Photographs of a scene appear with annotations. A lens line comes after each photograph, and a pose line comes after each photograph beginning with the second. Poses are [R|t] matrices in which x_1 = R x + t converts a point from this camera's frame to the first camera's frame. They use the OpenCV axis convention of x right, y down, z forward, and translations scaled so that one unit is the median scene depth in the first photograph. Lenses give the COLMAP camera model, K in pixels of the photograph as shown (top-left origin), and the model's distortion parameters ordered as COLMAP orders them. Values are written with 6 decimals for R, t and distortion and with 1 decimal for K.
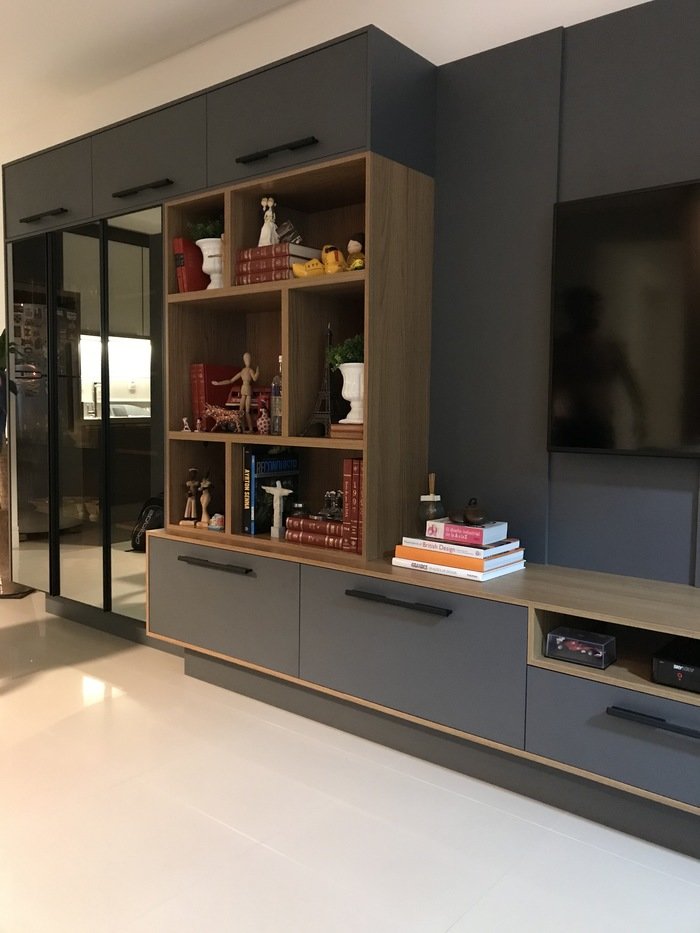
lens RADIAL K [[759.5, 0, 350.0], [0, 759.5, 466.5], [0, 0, 1]] dist [0.003841, -0.005893]
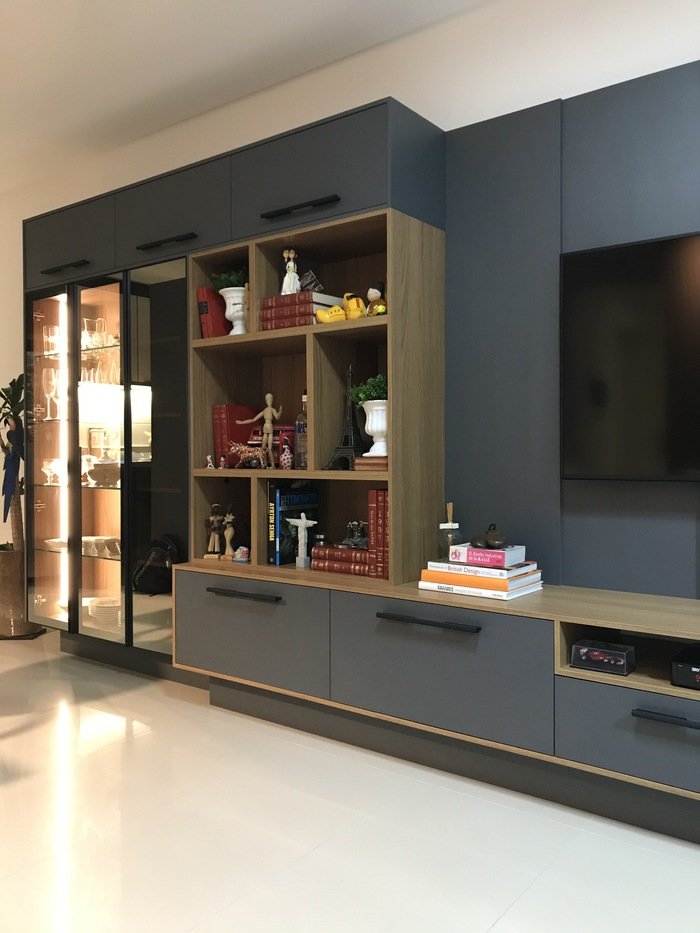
lens RADIAL K [[763.5, 0, 350.0], [0, 763.5, 466.5], [0, 0, 1]] dist [-0.001902, -0.003676]
pose [[0.999286, -0.014234, 0.034988, -0.068548], [0.016345, 0.998016, -0.060804, 0.020843], [-0.034053, 0.061333, 0.997536, -0.066478]]
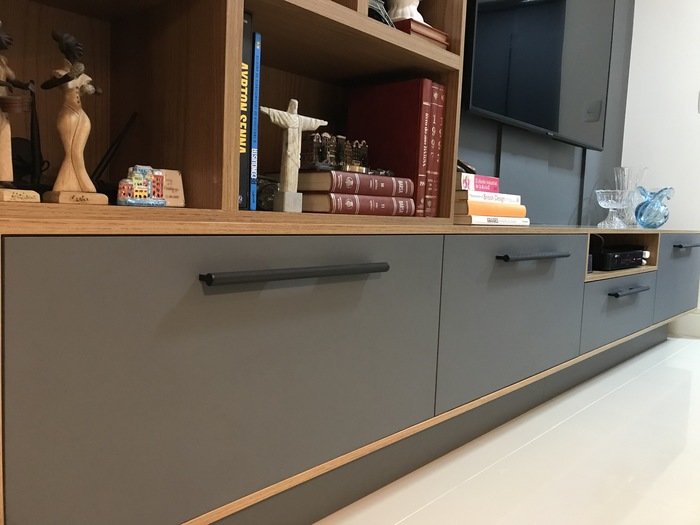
lens RADIAL K [[569.8, 0, 350.0], [0, 569.8, 262.5], [0, 0, 1]] dist [0.003841, -0.005893]
pose [[0.062361, -0.101524, 0.992877, -0.508174], [0.036177, 0.994389, 0.099407, 0.095372], [-0.997398, 0.029720, 0.065684, 0.991870]]
